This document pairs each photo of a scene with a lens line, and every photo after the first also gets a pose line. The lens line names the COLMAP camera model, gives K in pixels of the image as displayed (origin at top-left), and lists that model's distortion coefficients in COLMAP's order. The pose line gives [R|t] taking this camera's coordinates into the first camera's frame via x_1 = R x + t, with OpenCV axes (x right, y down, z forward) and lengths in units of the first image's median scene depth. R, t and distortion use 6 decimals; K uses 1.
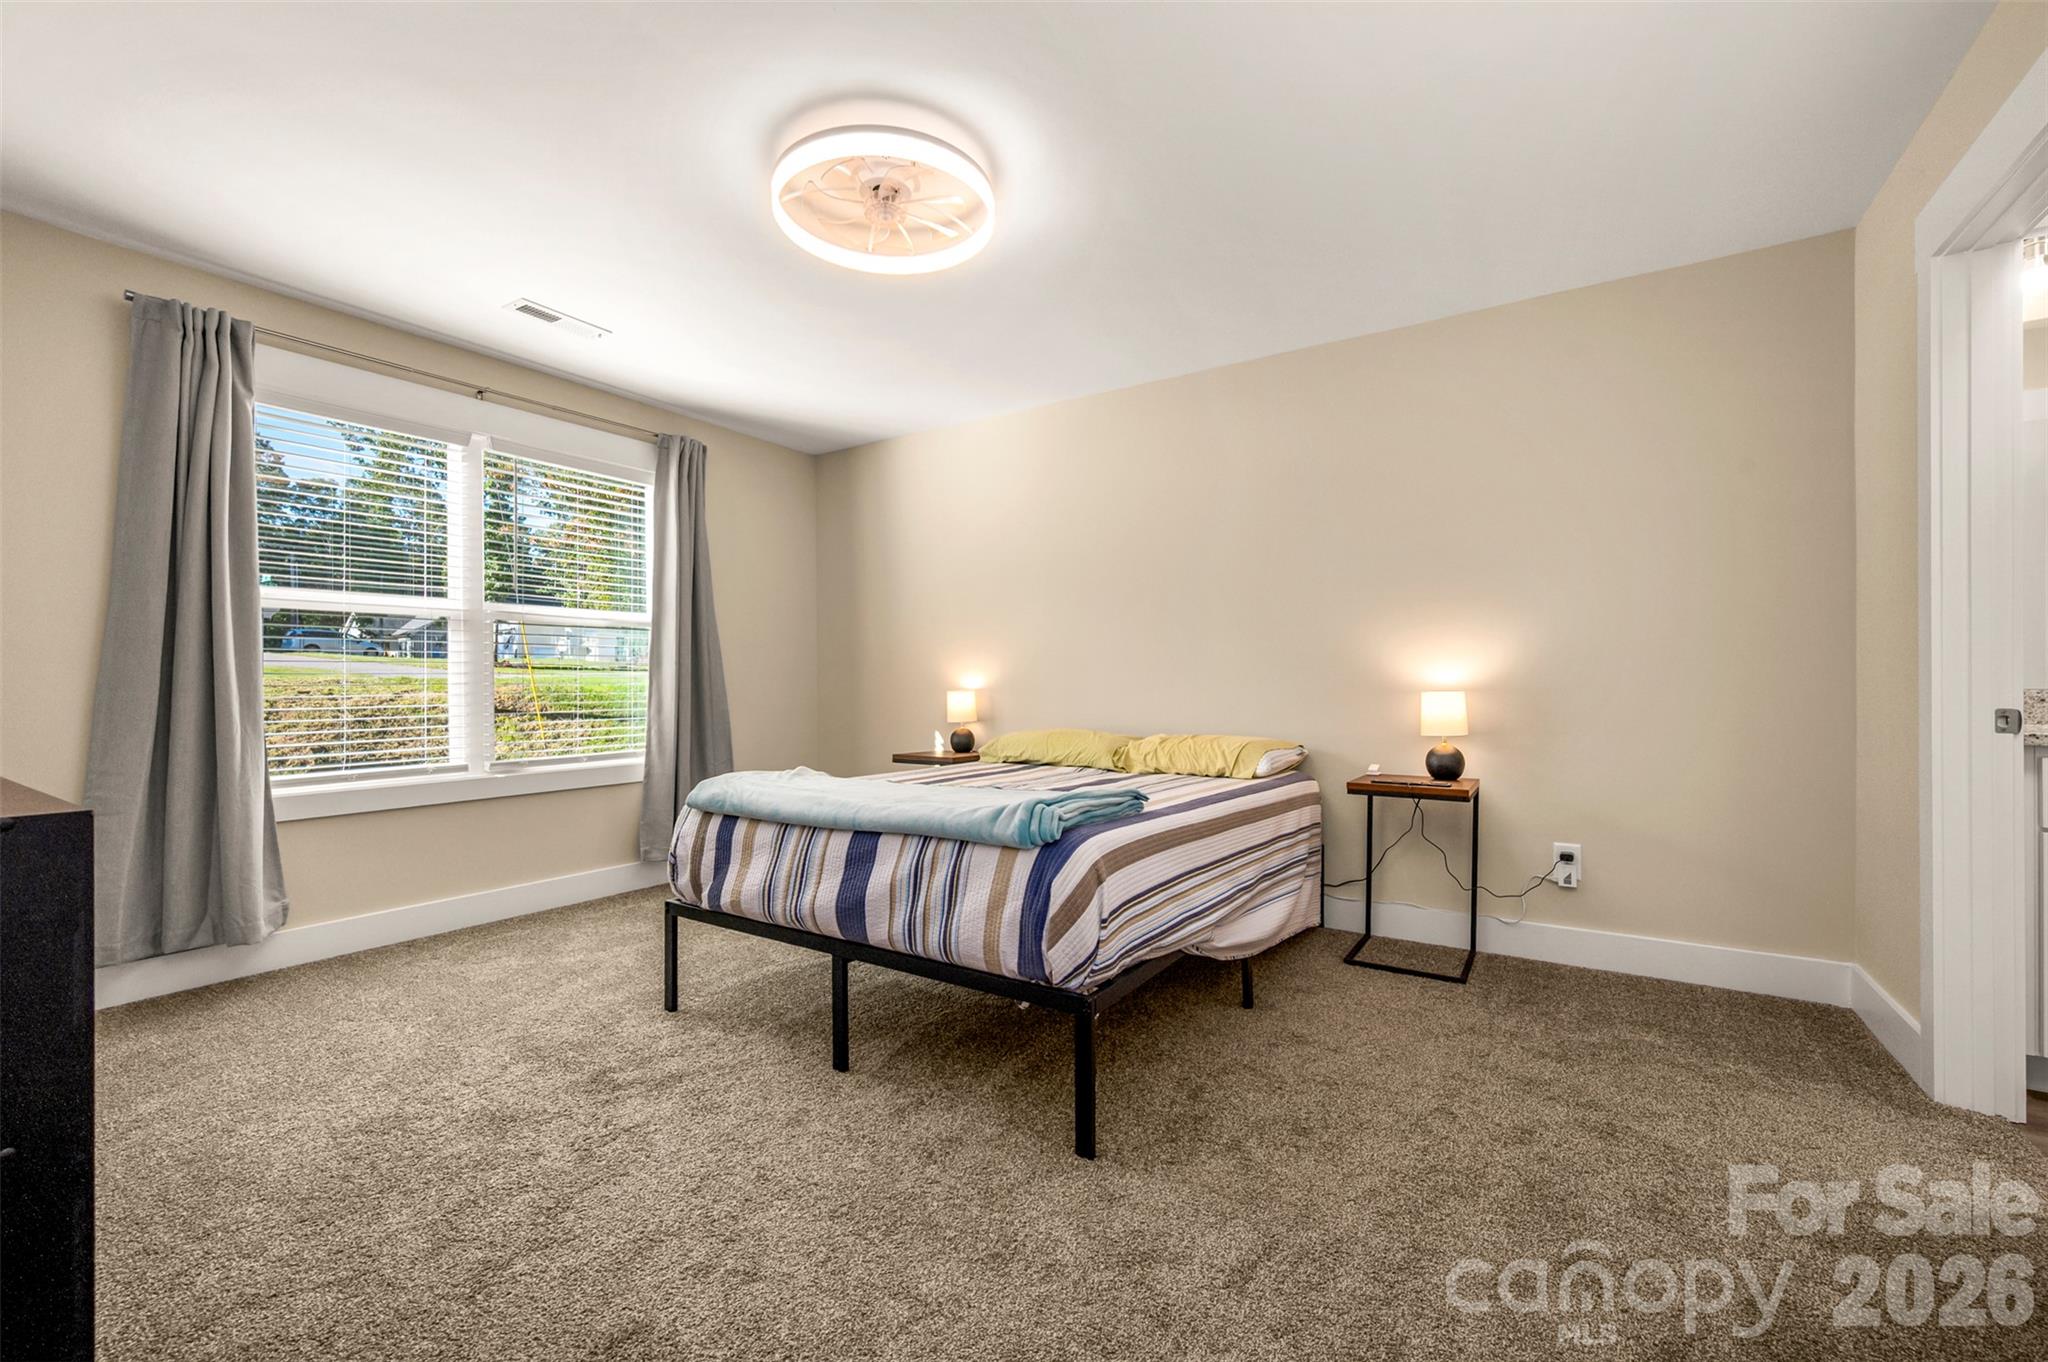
lens RADIAL K [[843.6, 0, 1016.7], [0, 843.6, 681.5], [0, 0, 1]] dist [0.001680, 0.000704]
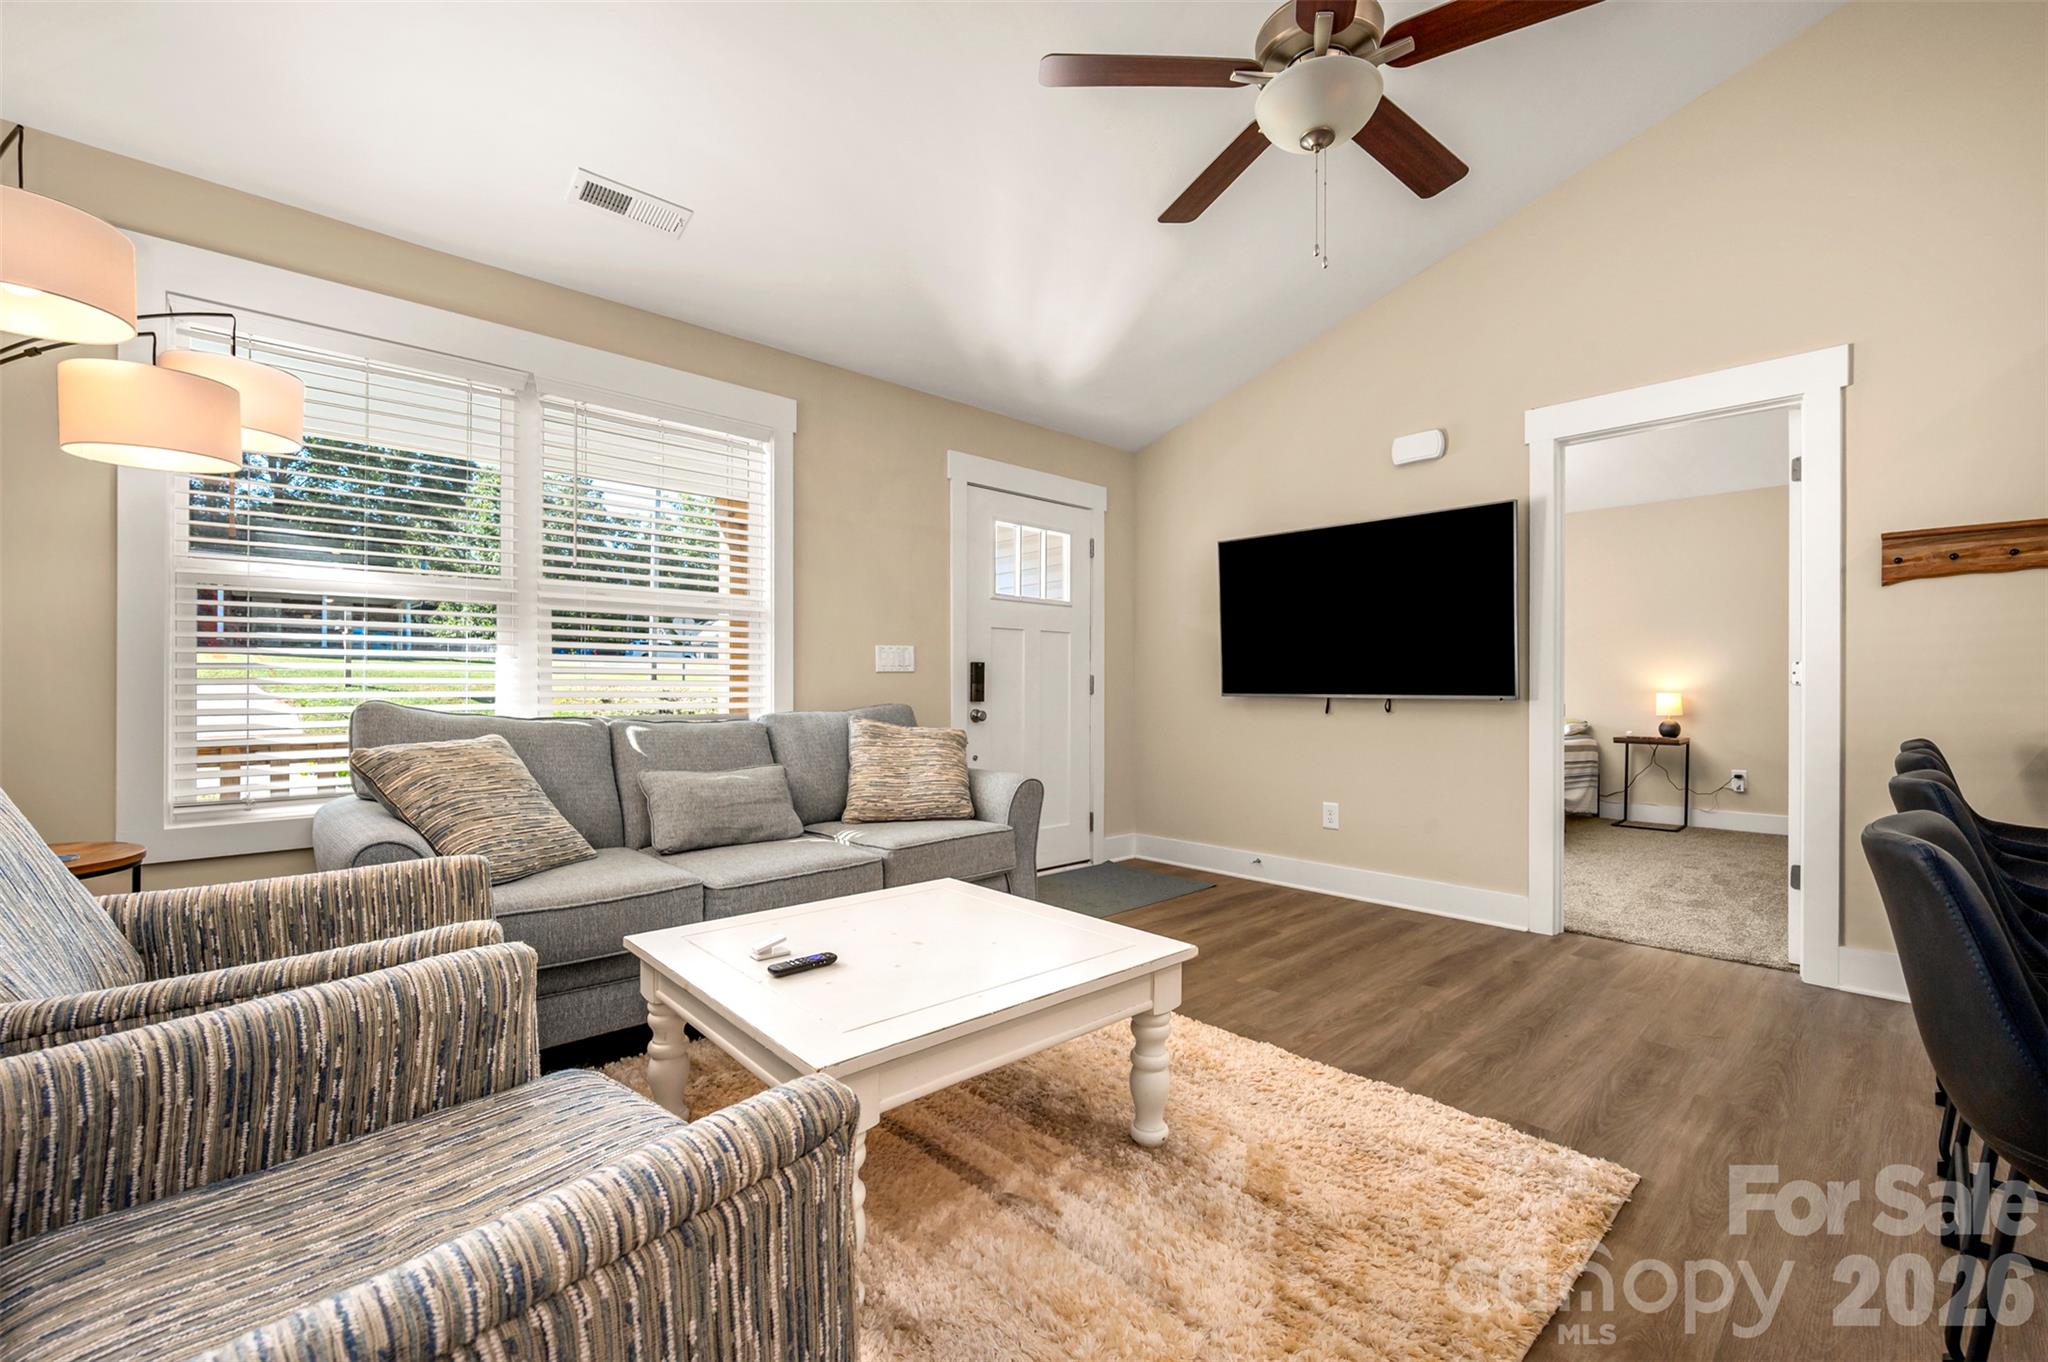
lens RADIAL K [[843.6, 0, 1027.6], [0, 843.6, 681.0], [0, 0, 1]] dist [0.001680, 0.000704]
pose [[0.973550, 0.000869, -0.228472, -0.605598], [-0.001682, 0.999993, -0.003361, -0.009480], [0.228468, 0.003657, 0.973545, -1.523302]]
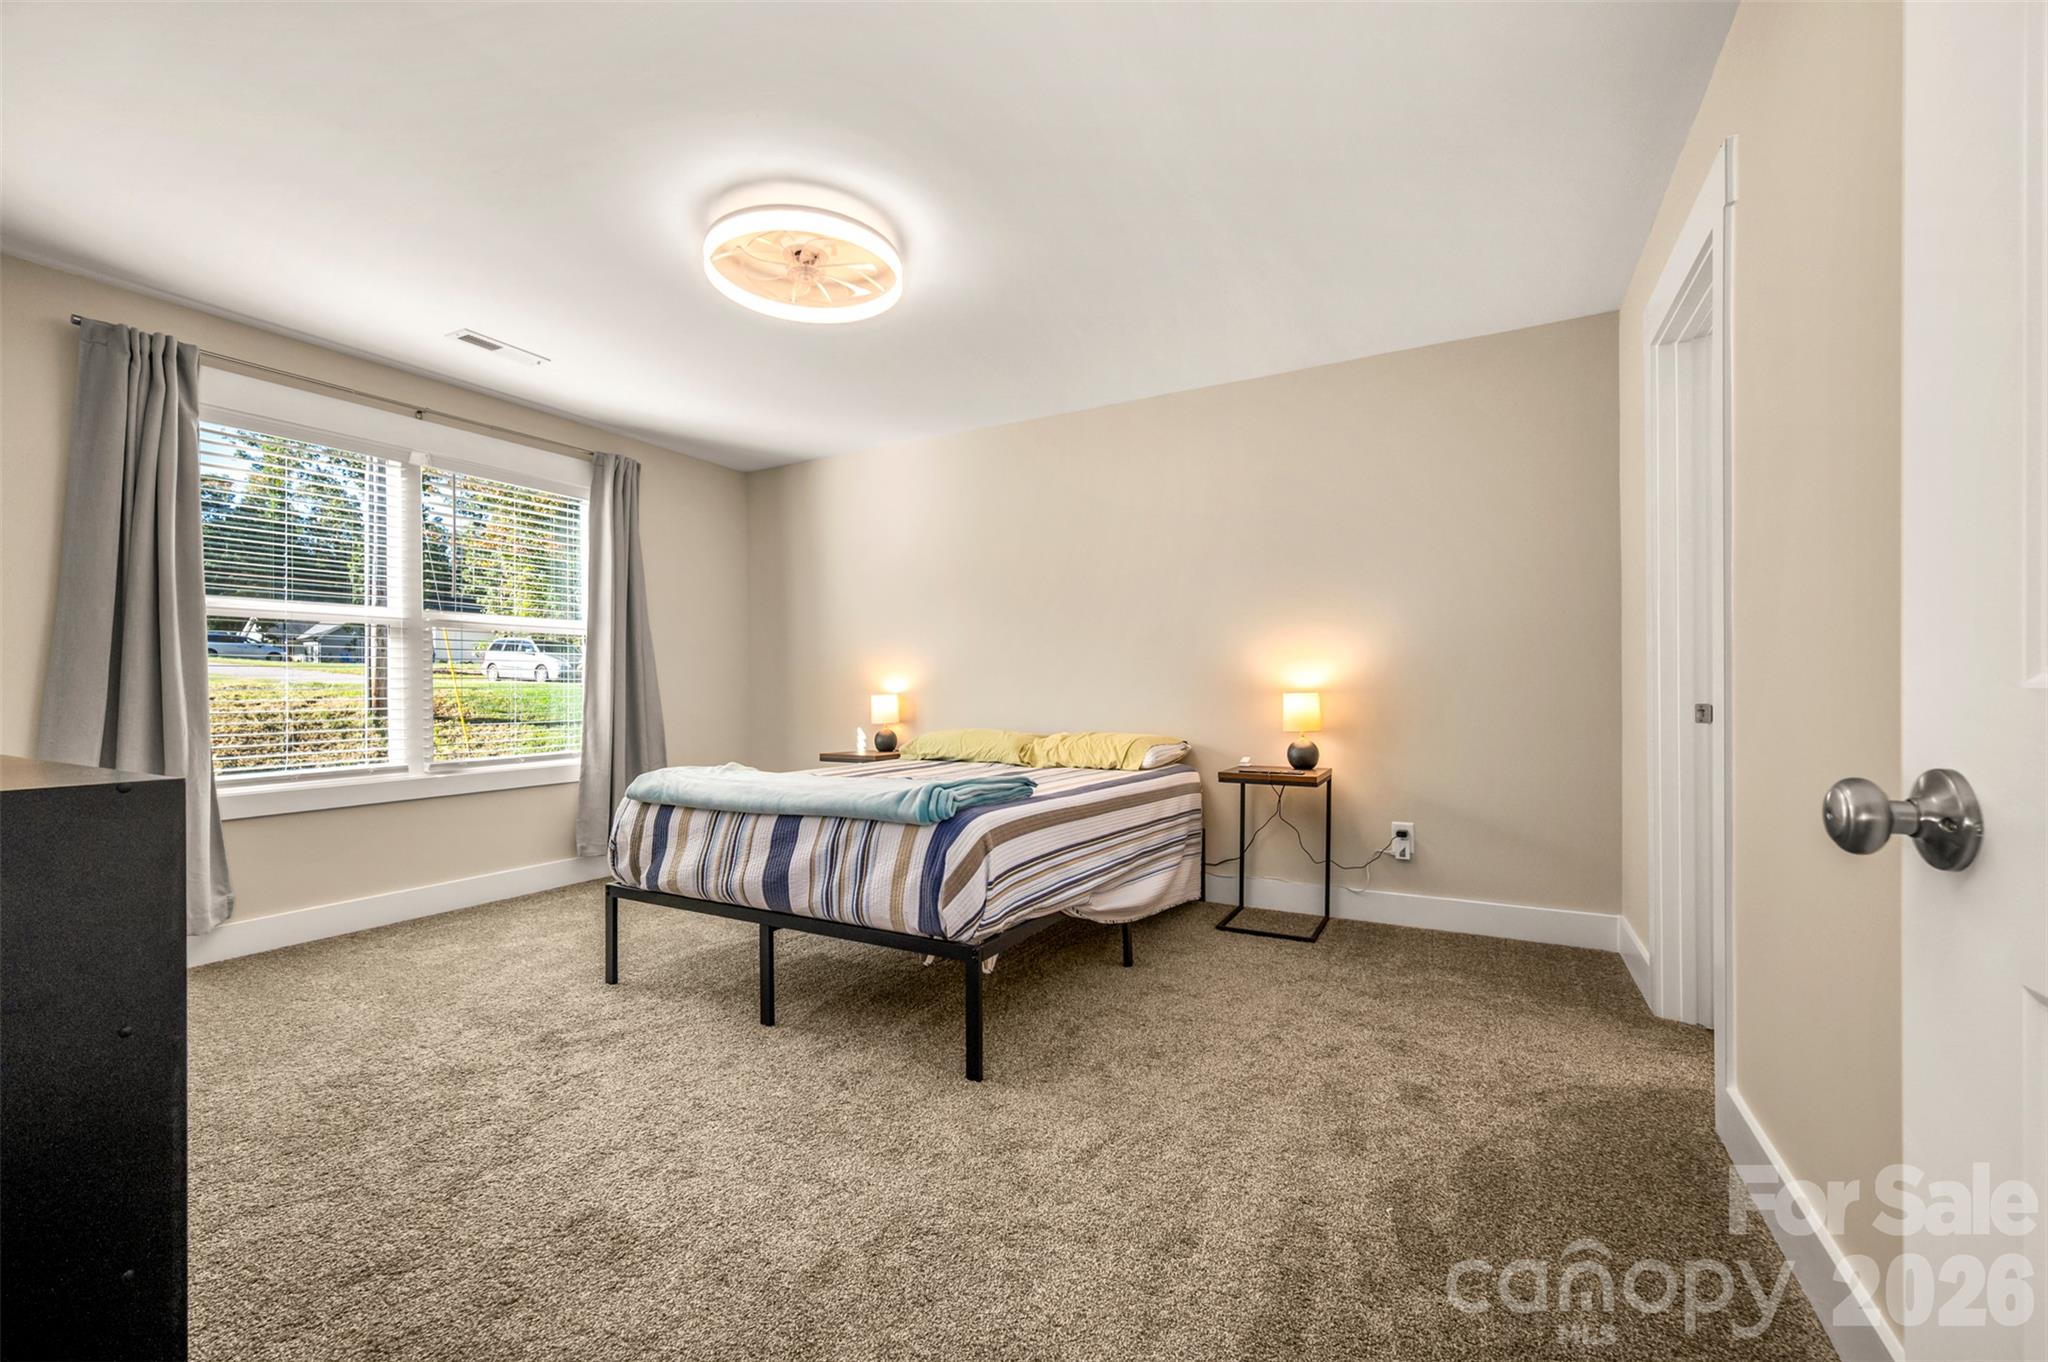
lens RADIAL K [[843.6, 0, 1023.8], [0, 843.6, 686.7], [0, 0, 1]] dist [0.001680, 0.000704]
pose [[0.996852, -0.002503, 0.079250, 0.041593], [0.002495, 0.999997, 0.000199, 0.002717], [-0.079251, -0.000001, 0.996855, -0.144526]]
